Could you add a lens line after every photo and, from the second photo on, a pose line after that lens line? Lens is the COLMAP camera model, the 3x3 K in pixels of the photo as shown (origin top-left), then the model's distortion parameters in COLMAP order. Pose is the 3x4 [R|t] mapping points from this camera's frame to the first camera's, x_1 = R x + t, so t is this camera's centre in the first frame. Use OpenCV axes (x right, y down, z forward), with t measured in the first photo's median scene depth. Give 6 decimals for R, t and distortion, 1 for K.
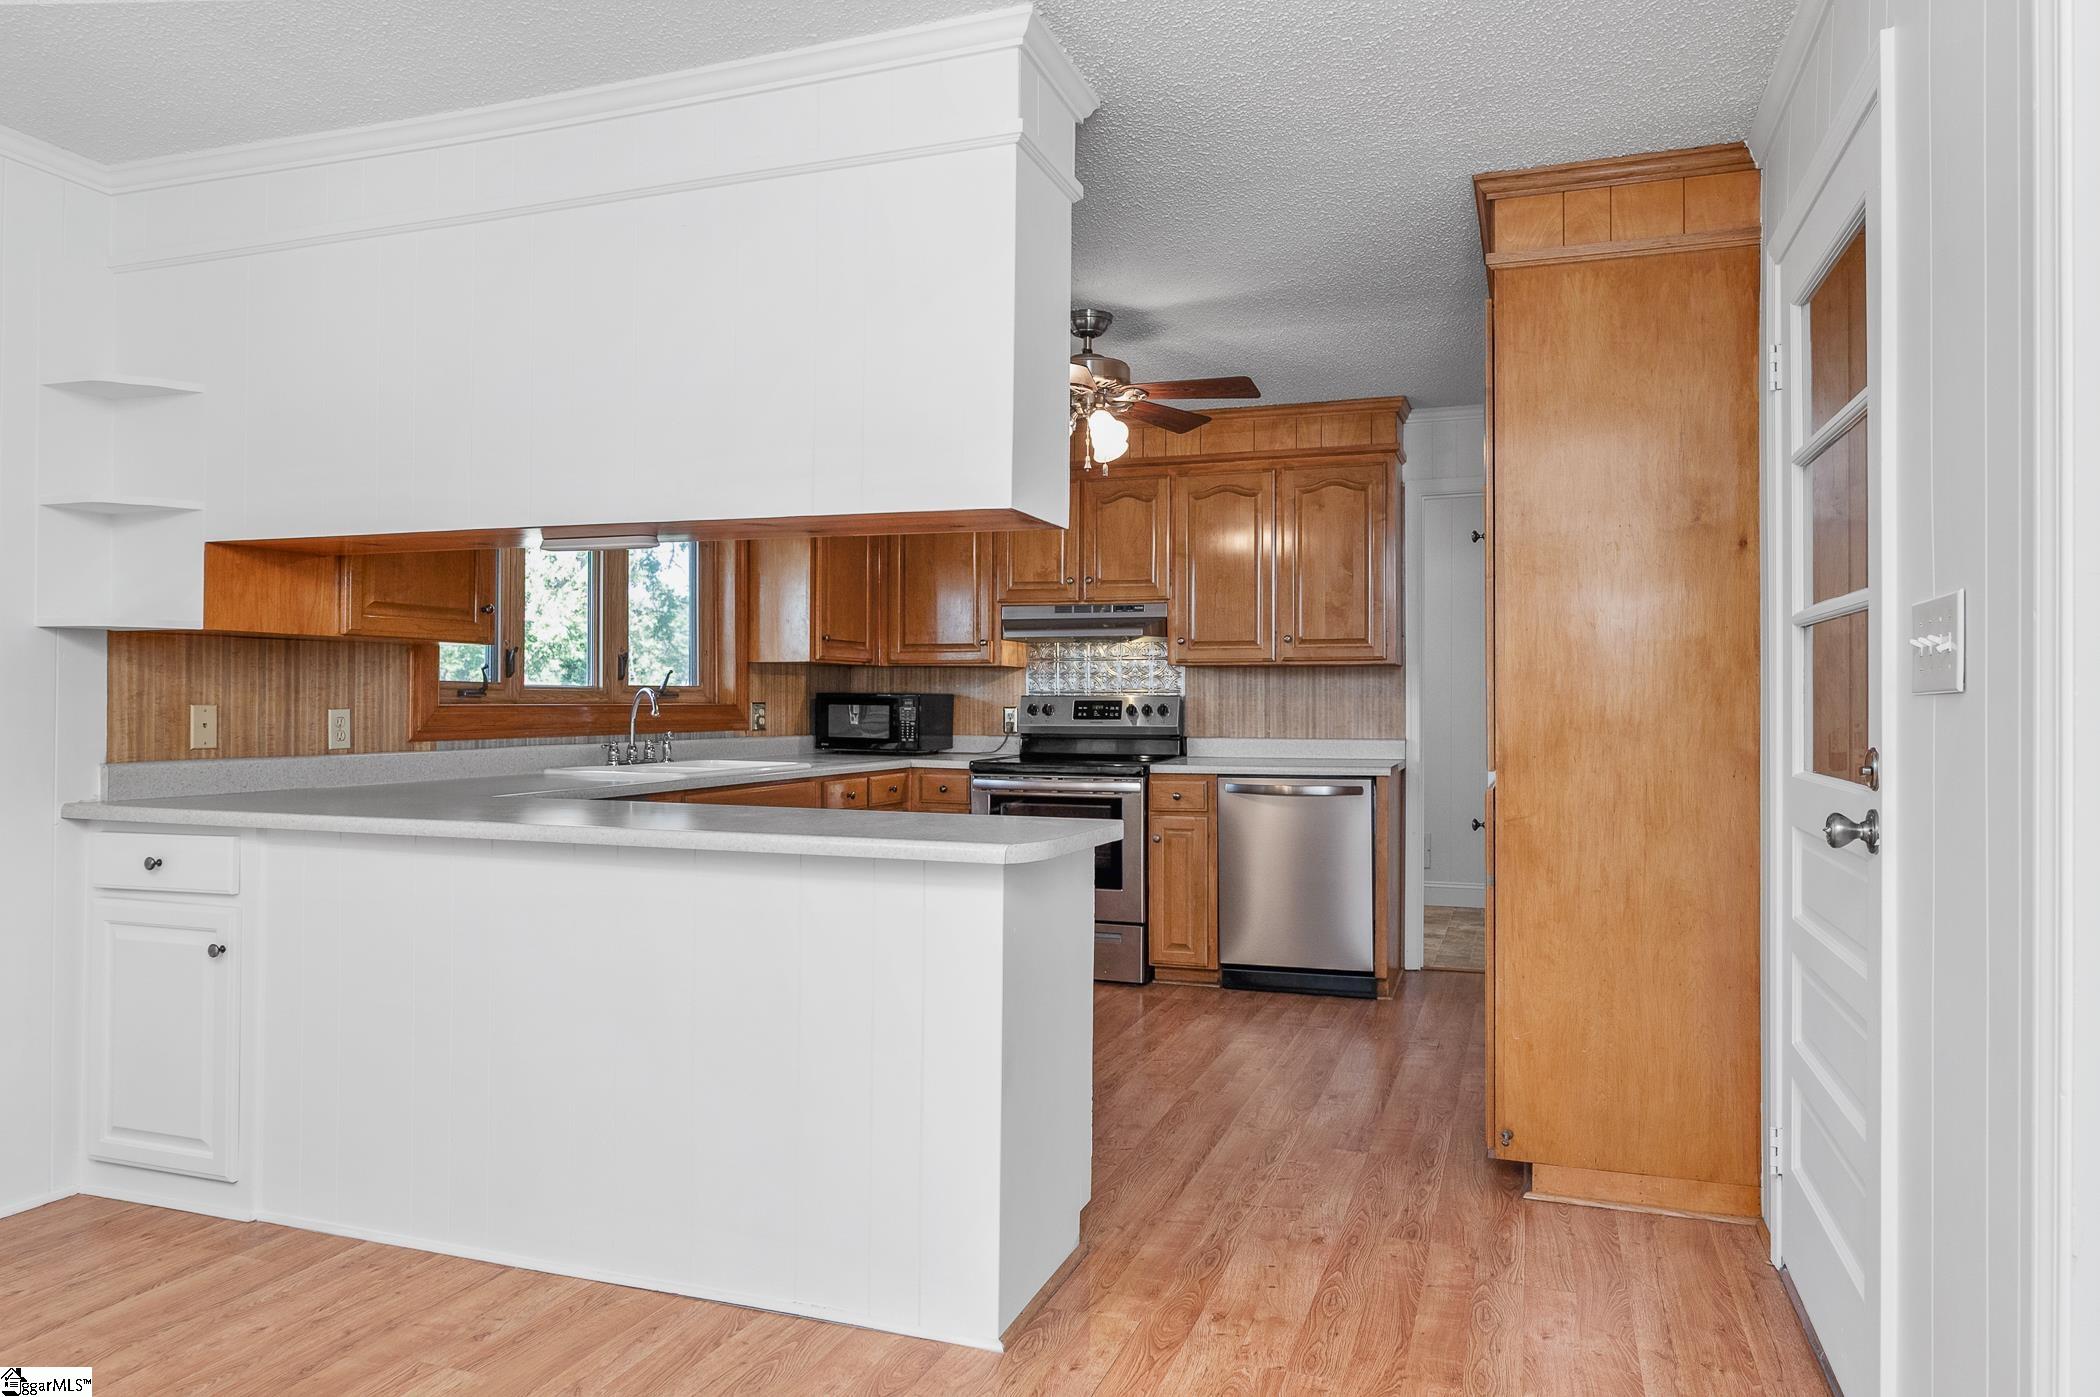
lens RADIAL K [[1251.5, 0, 1051.6], [0, 1251.5, 695.6], [0, 0, 1]] dist [-0.004591, 0.000028]
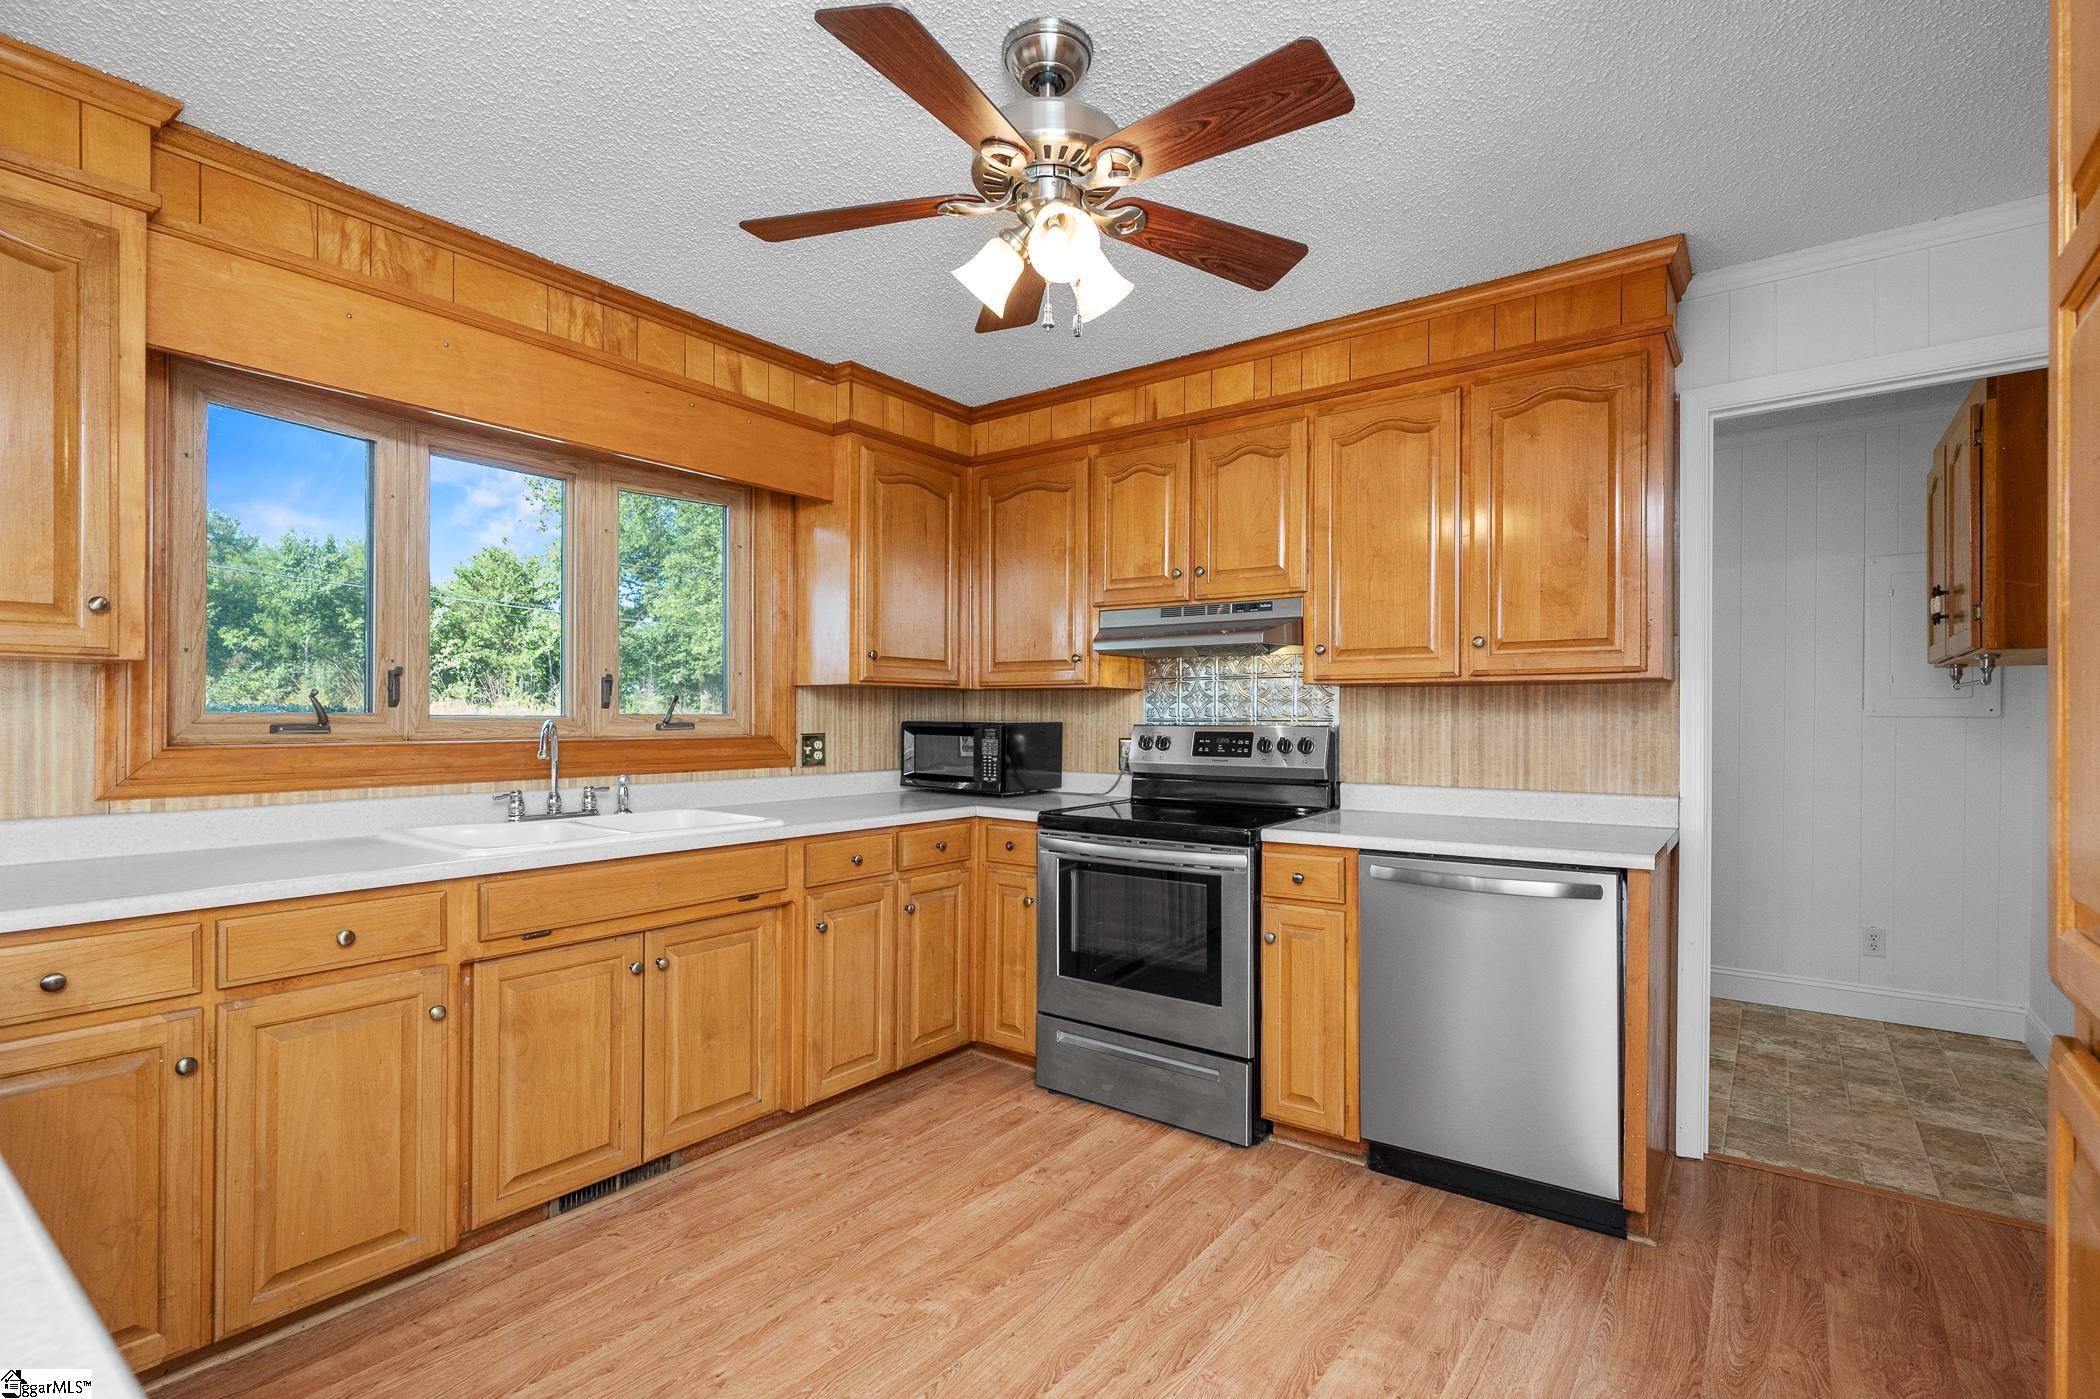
lens RADIAL K [[961.1, 0, 1086.7], [0, 961.1, 724.1], [0, 0, 1]] dist [-0.002438, 0.000202]
pose [[0.965960, 0.001078, -0.258688, 0.114048], [0.002097, 0.999926, 0.011996, -0.008367], [0.258682, -0.012130, 0.965886, 0.434910]]
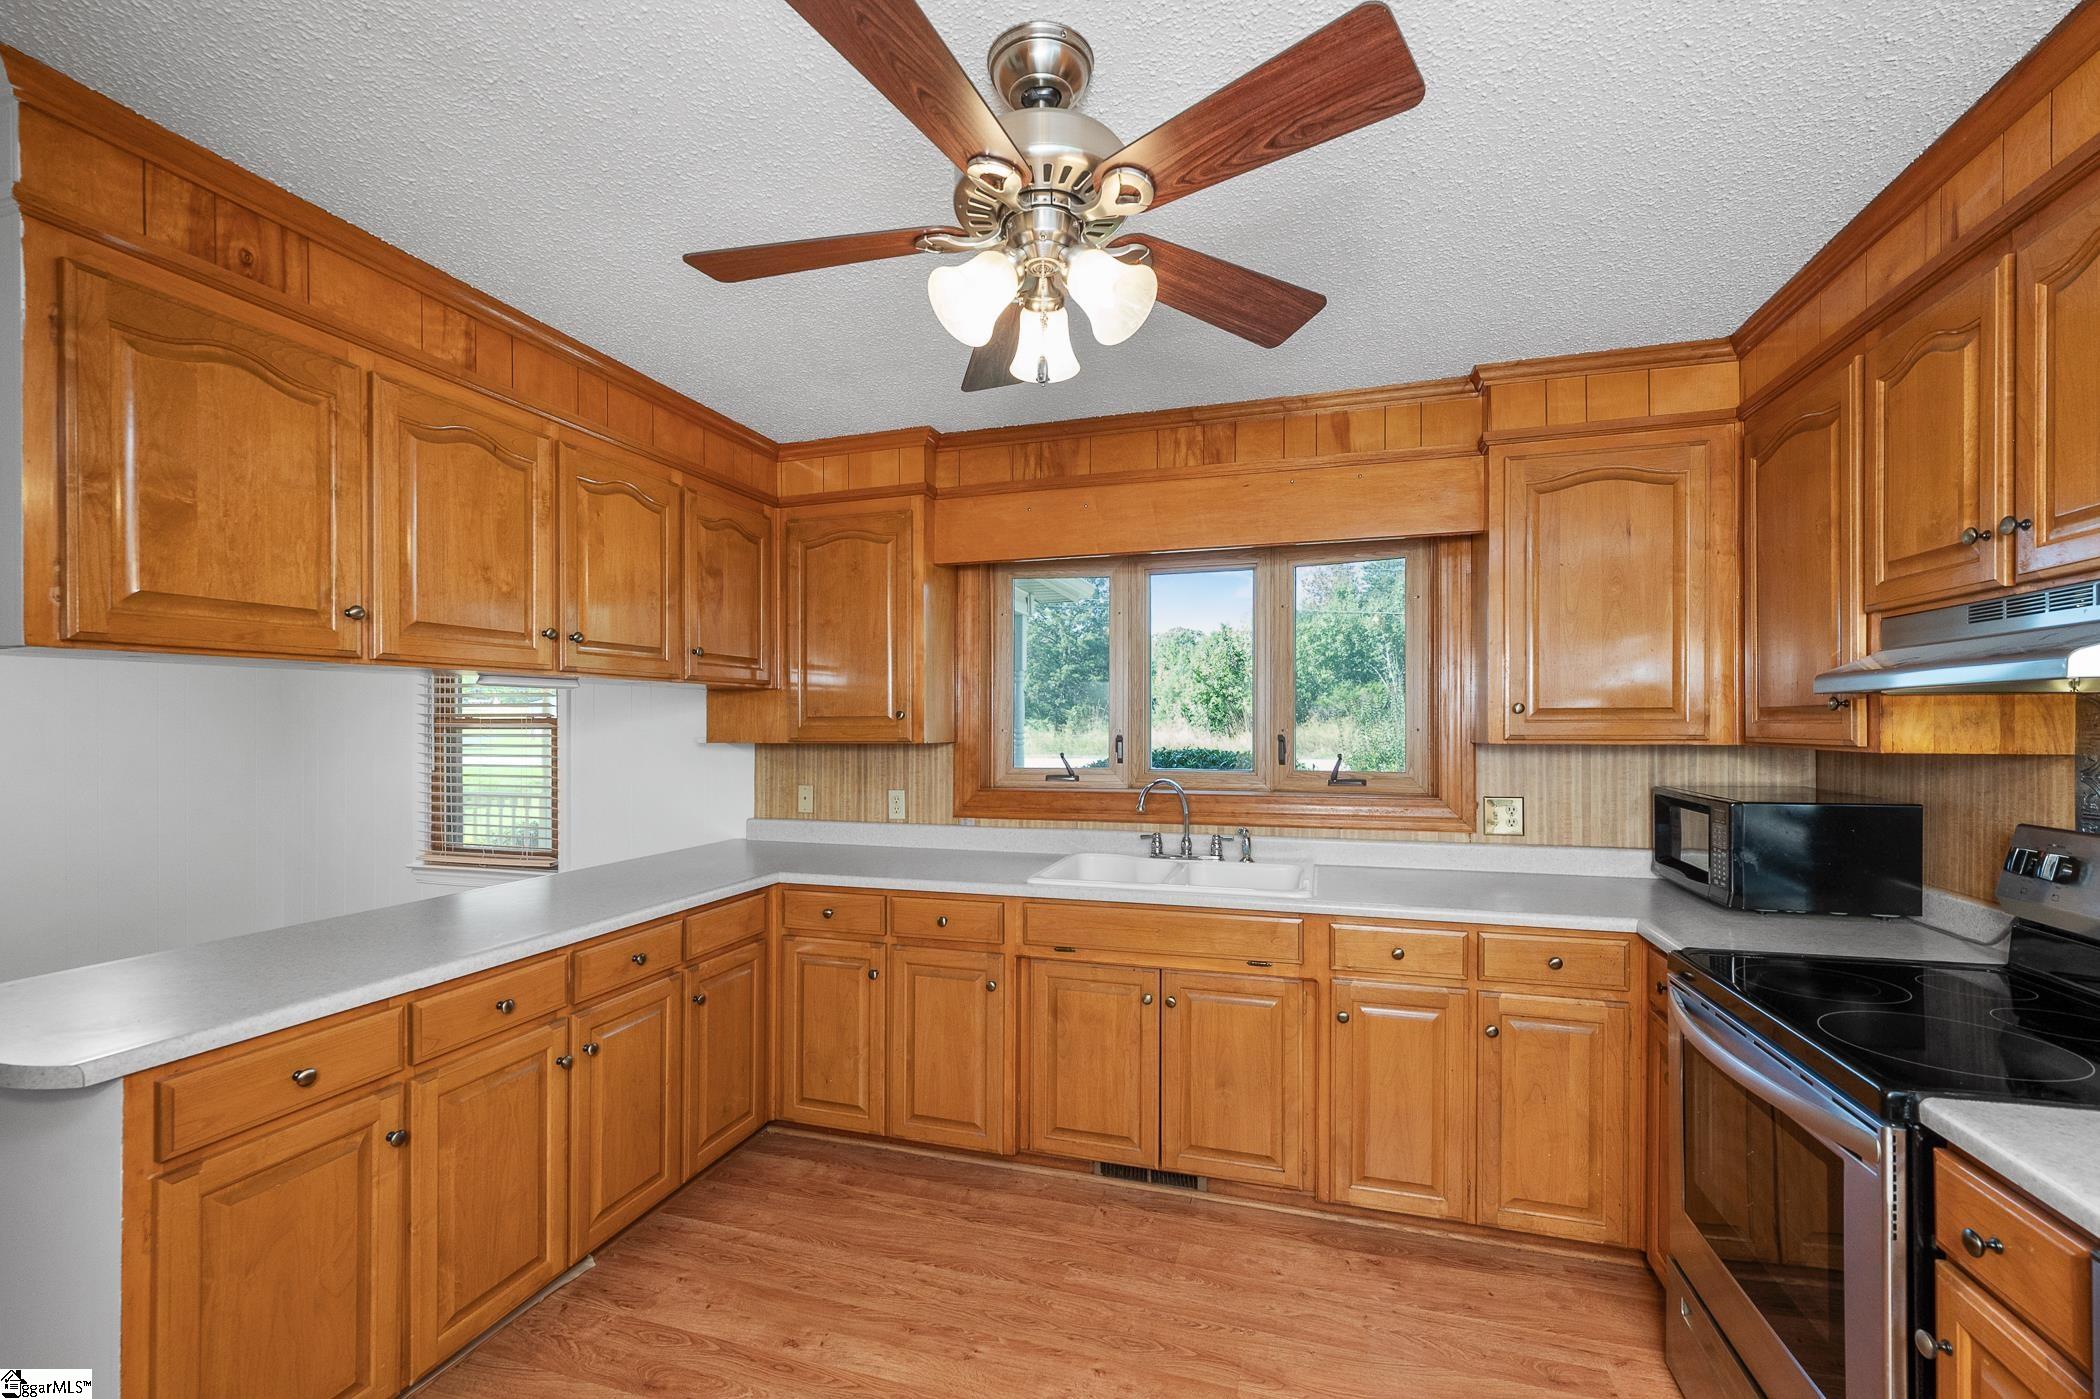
lens RADIAL K [[882.3, 0, 1044.6], [0, 882.3, 728.2], [0, 0, 1]] dist [-0.002519, -0.000360]
pose [[0.063568, -0.002486, -0.997974, 0.268259], [0.006132, 0.999979, -0.002100, -0.035671], [0.997959, -0.005986, 0.063582, 0.719620]]
